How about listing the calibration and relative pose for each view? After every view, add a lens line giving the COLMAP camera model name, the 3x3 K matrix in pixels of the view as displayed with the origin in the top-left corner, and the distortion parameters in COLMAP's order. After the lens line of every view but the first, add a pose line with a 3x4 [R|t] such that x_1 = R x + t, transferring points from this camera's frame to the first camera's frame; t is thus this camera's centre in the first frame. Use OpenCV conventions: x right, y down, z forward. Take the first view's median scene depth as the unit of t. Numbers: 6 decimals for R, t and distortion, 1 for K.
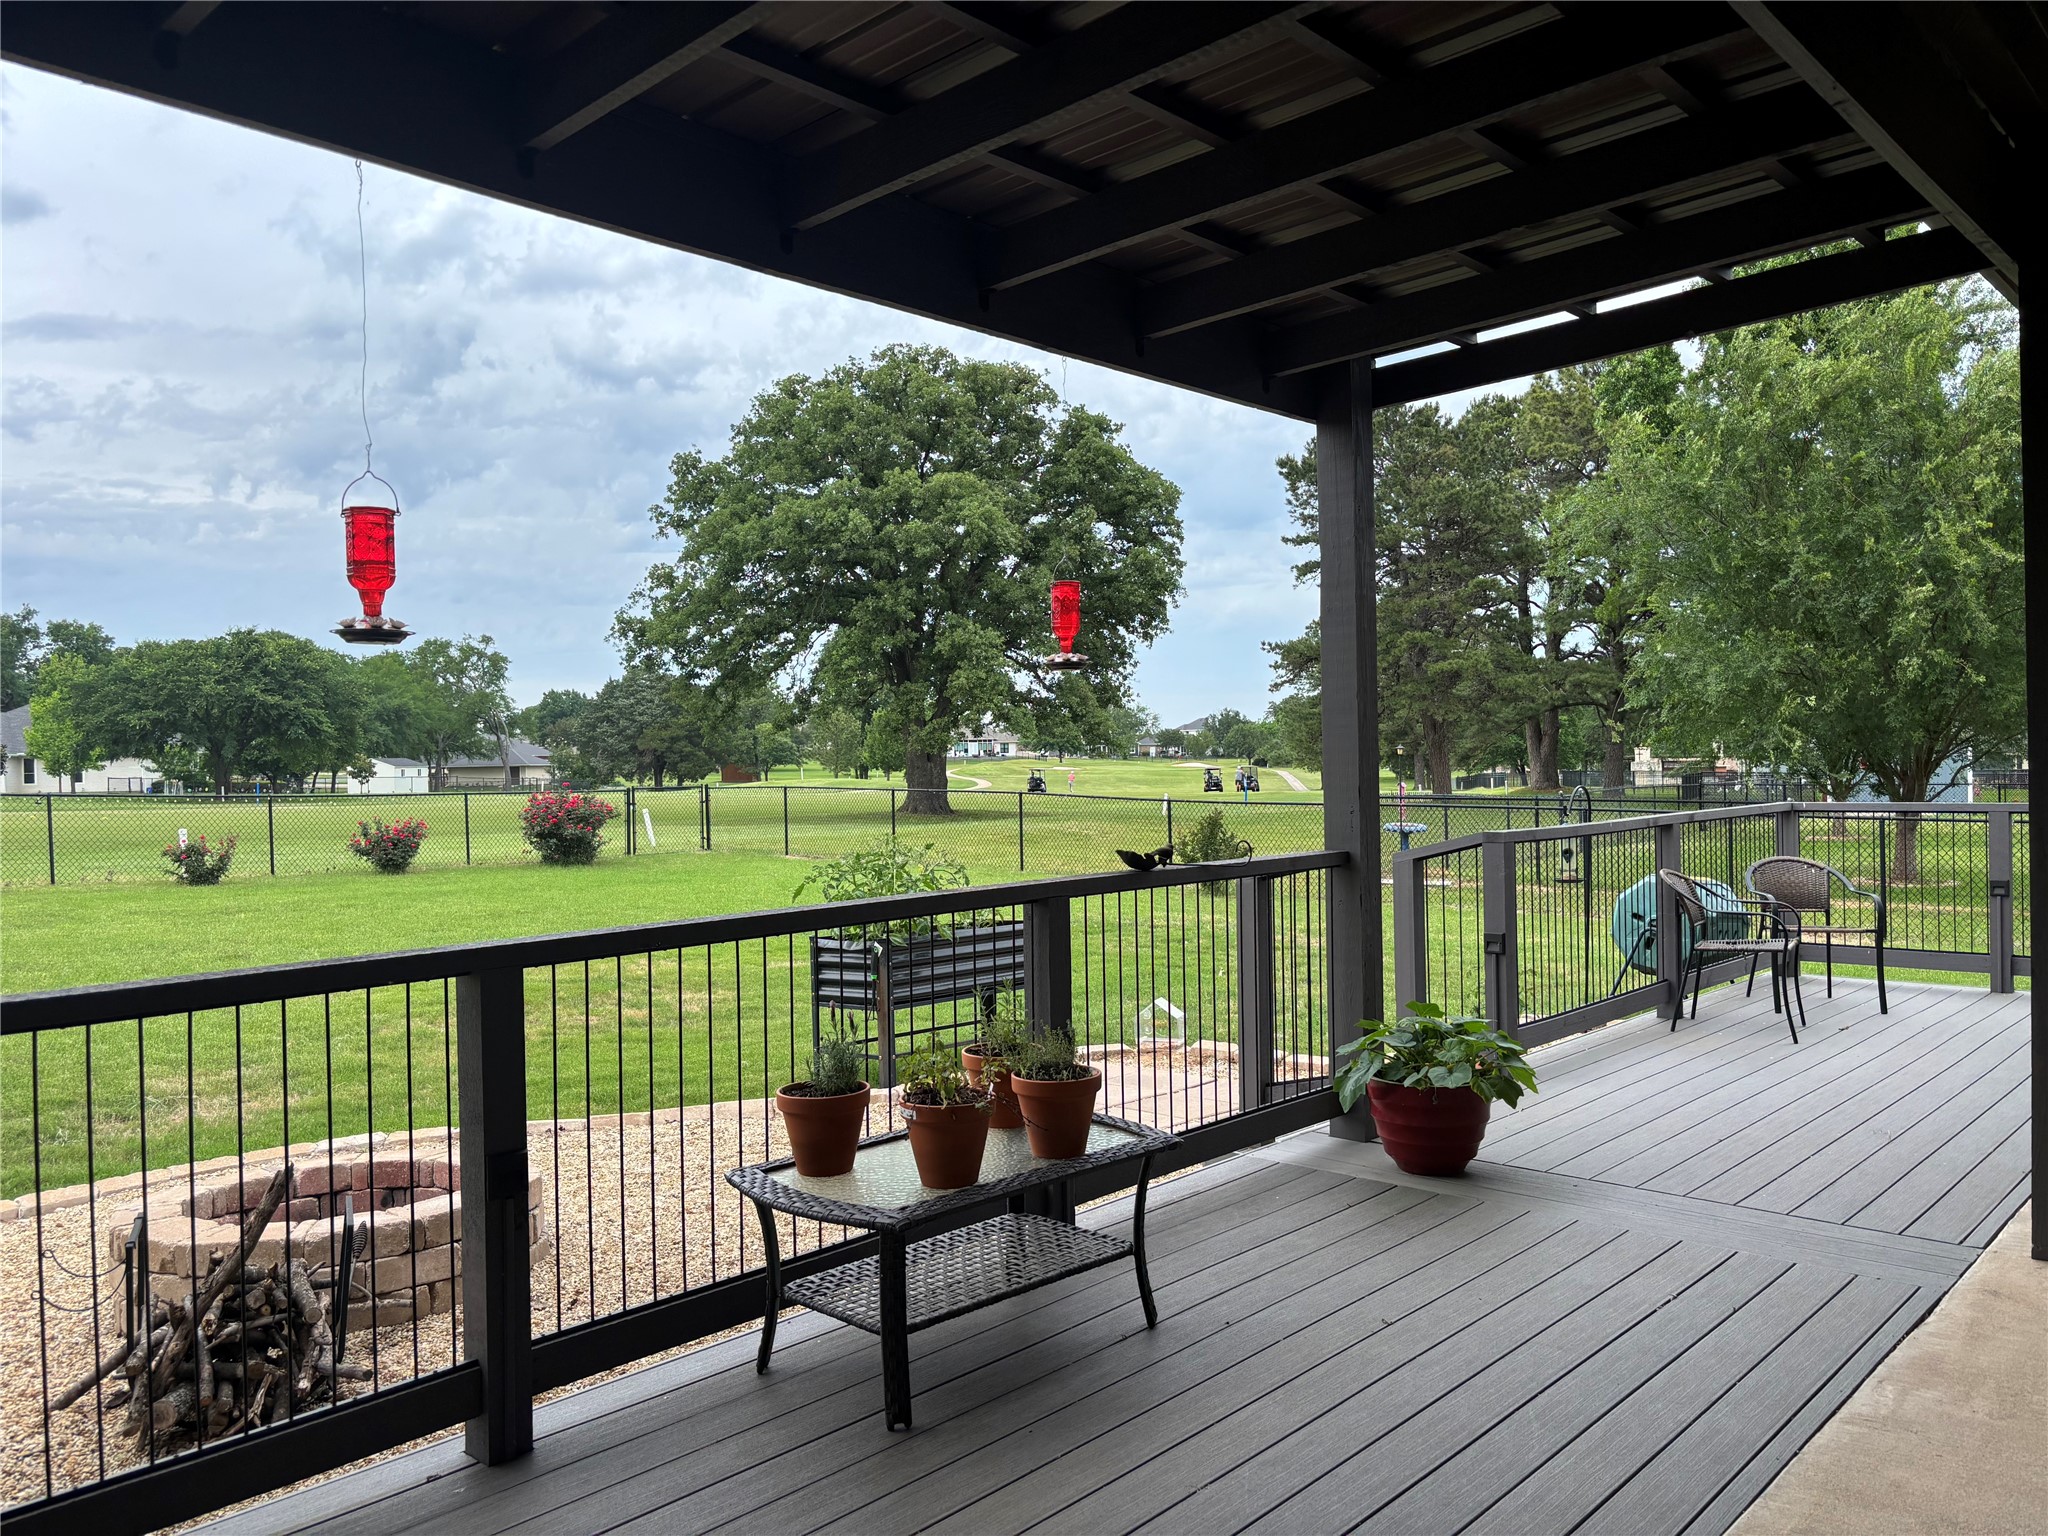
lens RADIAL K [[1553.1, 0, 1024.0], [0, 1553.1, 768.0], [0, 0, 1]] dist [0.076896, -0.151694]
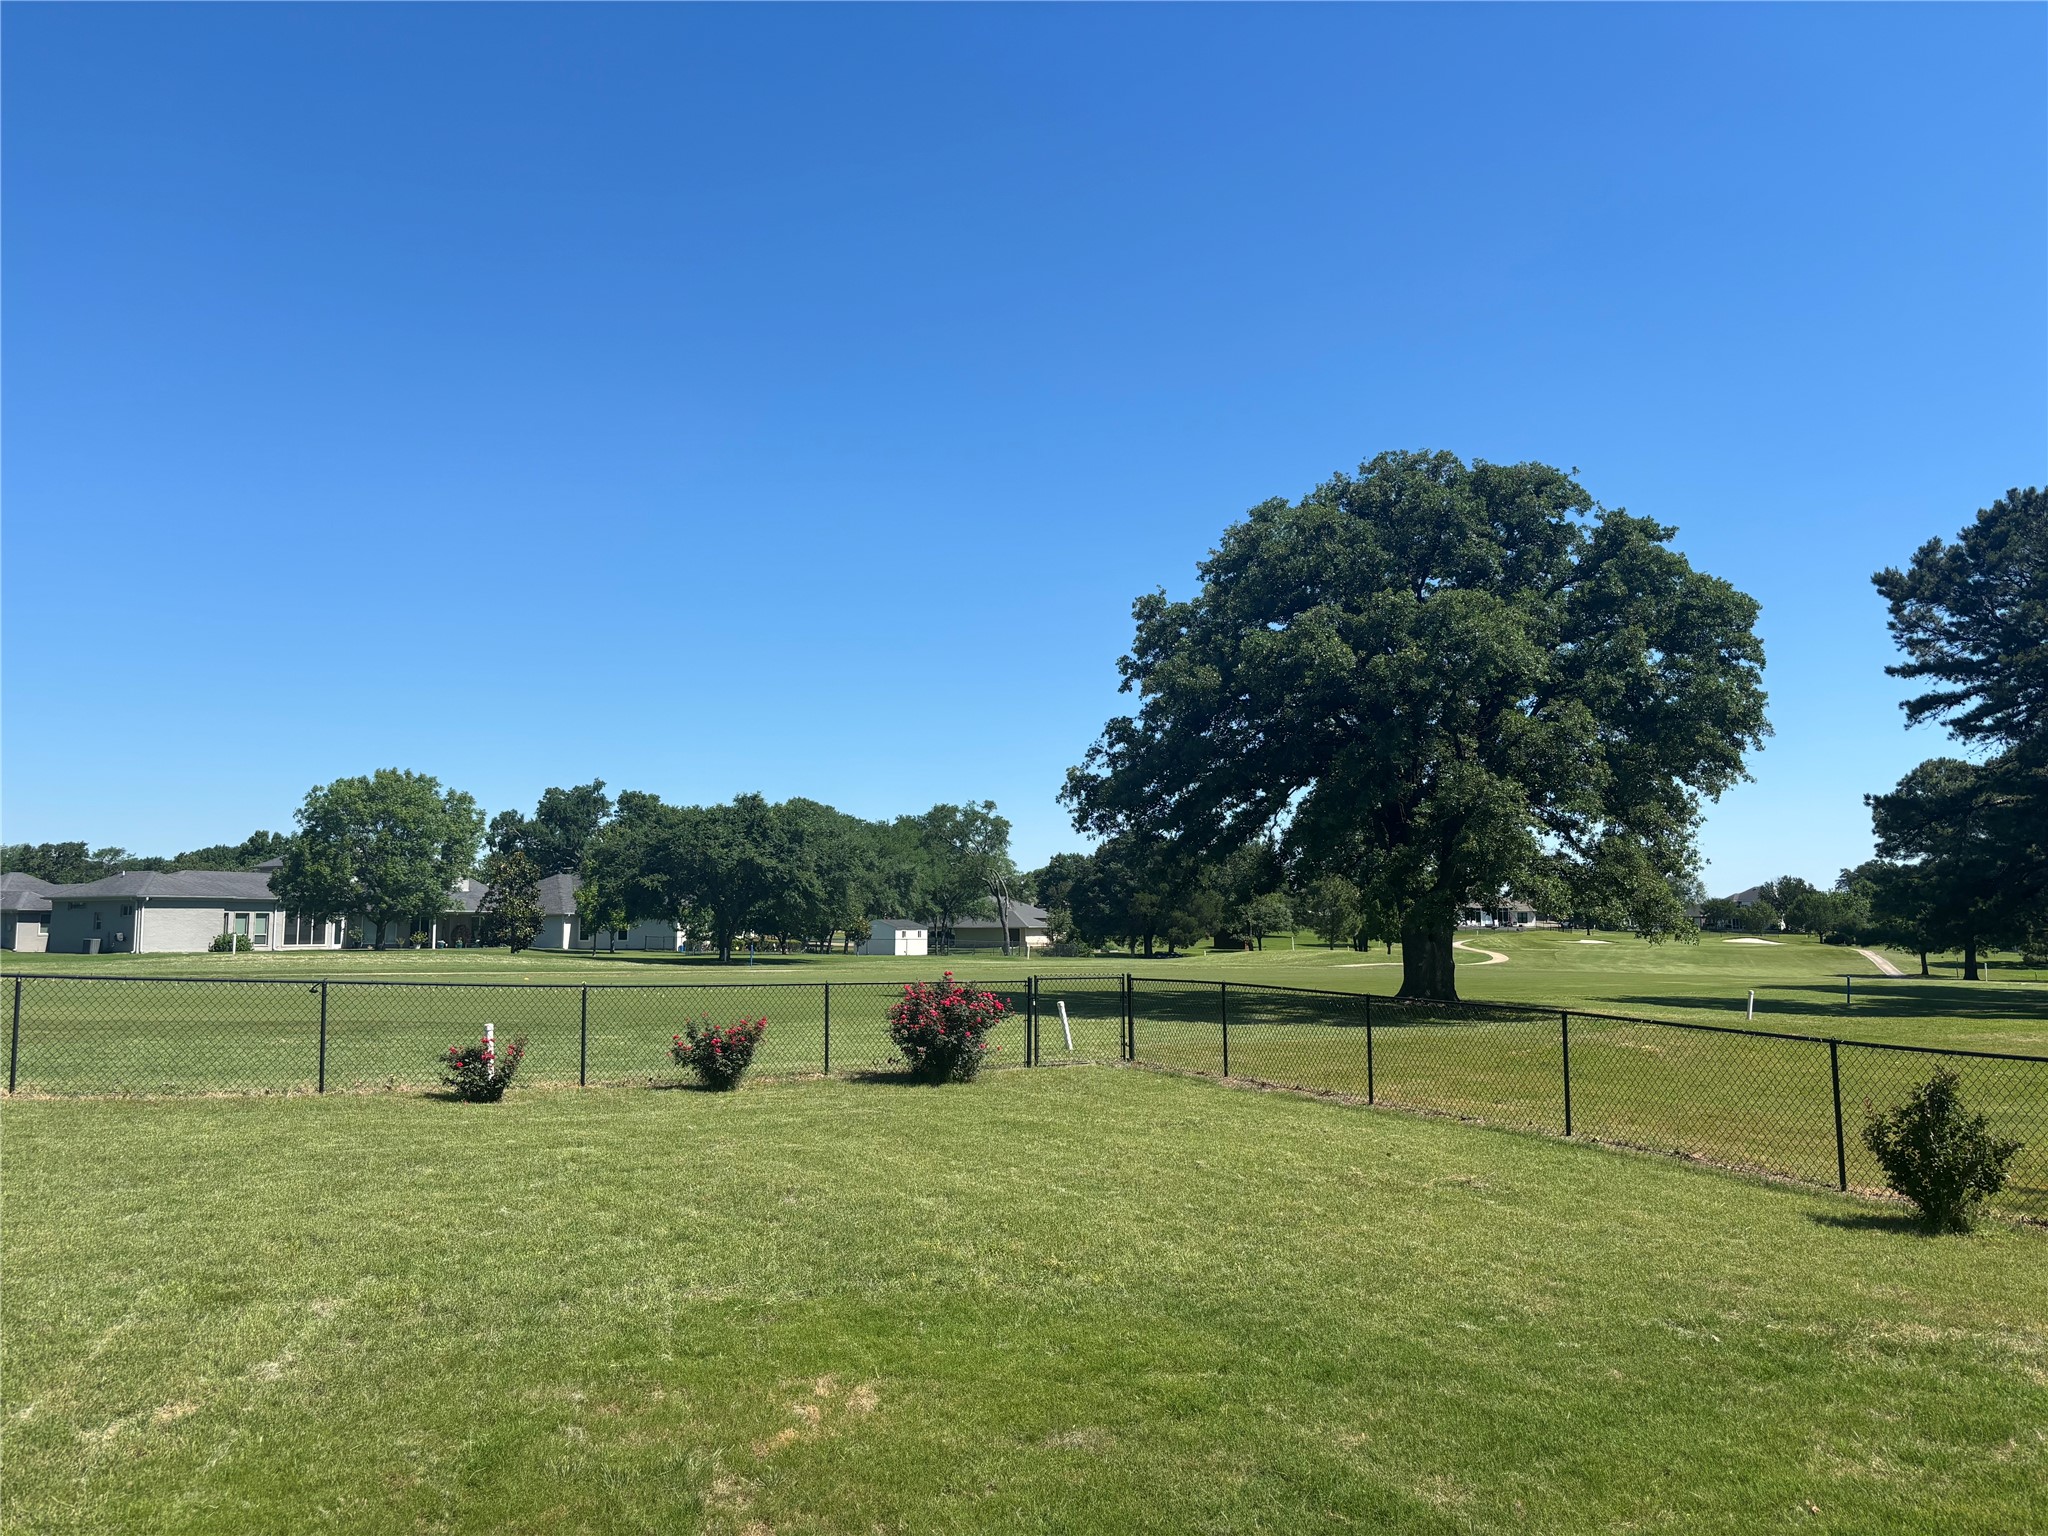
lens RADIAL K [[1550.8, 0, 1024.0], [0, 1550.8, 768.0], [0, 0, 1]] dist [0.112228, -0.142578]
pose [[0.949983, -0.016181, -0.311881, -0.004810], [-0.016634, 0.994618, -0.102271, -0.006003], [0.311857, 0.102343, 0.944601, 0.120832]]
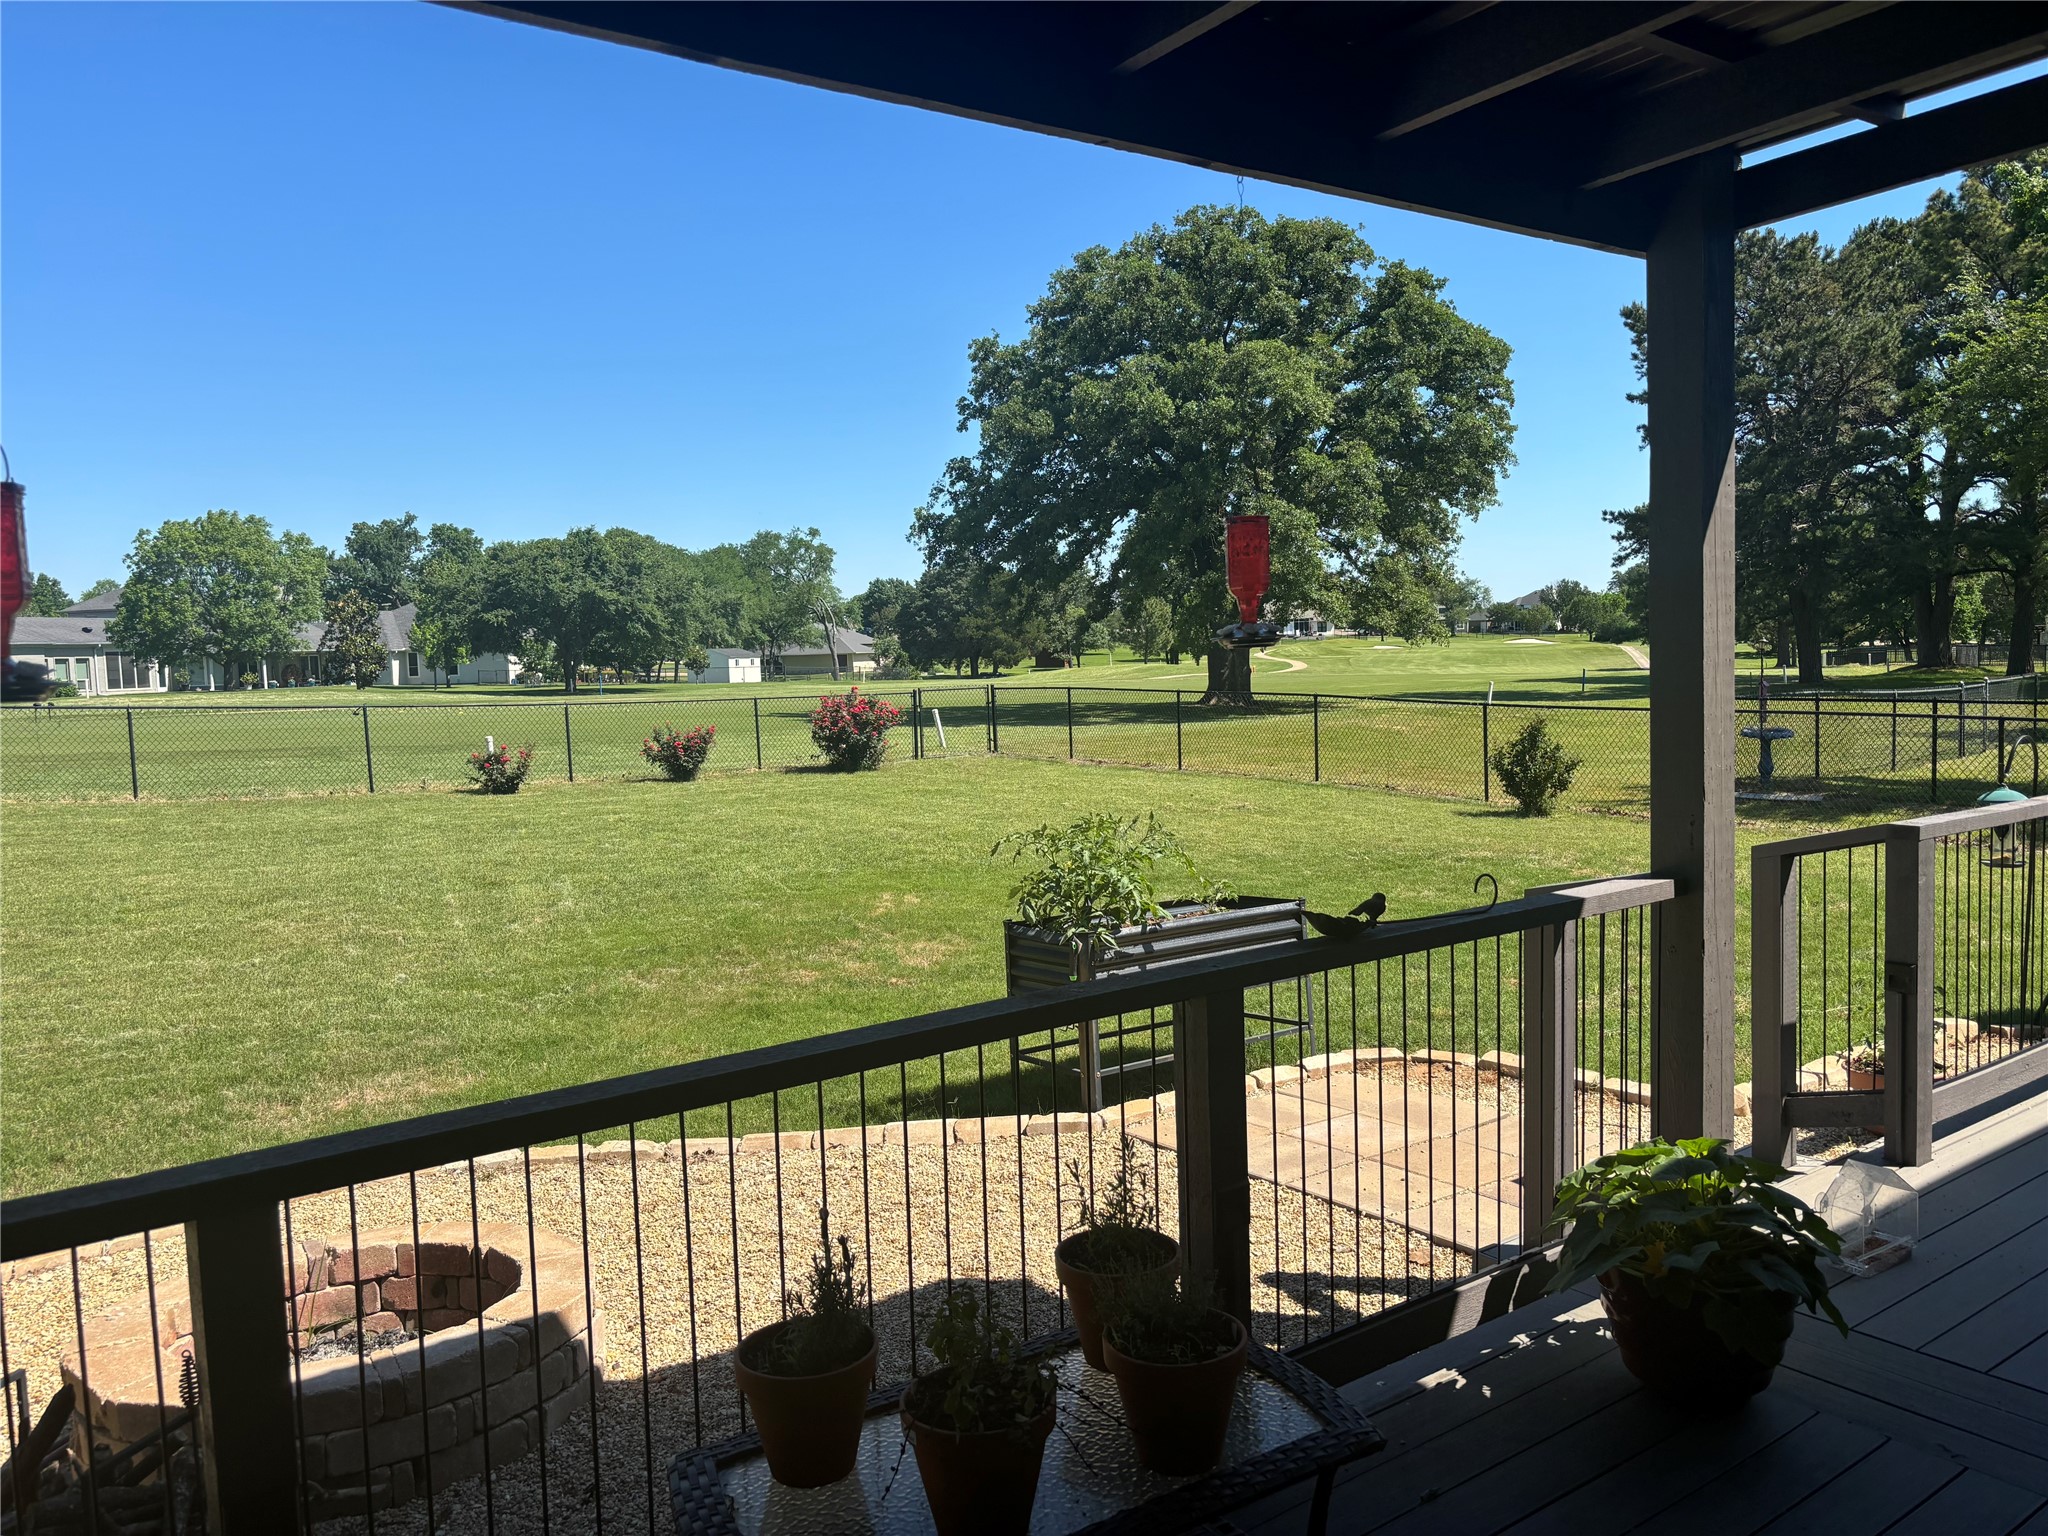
lens RADIAL K [[1553.1, 0, 1024.0], [0, 1553.1, 768.0], [0, 0, 1]] dist [0.076896, -0.151694]
pose [[0.979516, 0.001218, -0.201364, 0.005425], [0.014187, 0.997079, 0.075044, -0.004894], [0.200867, -0.076363, 0.976638, 0.024956]]
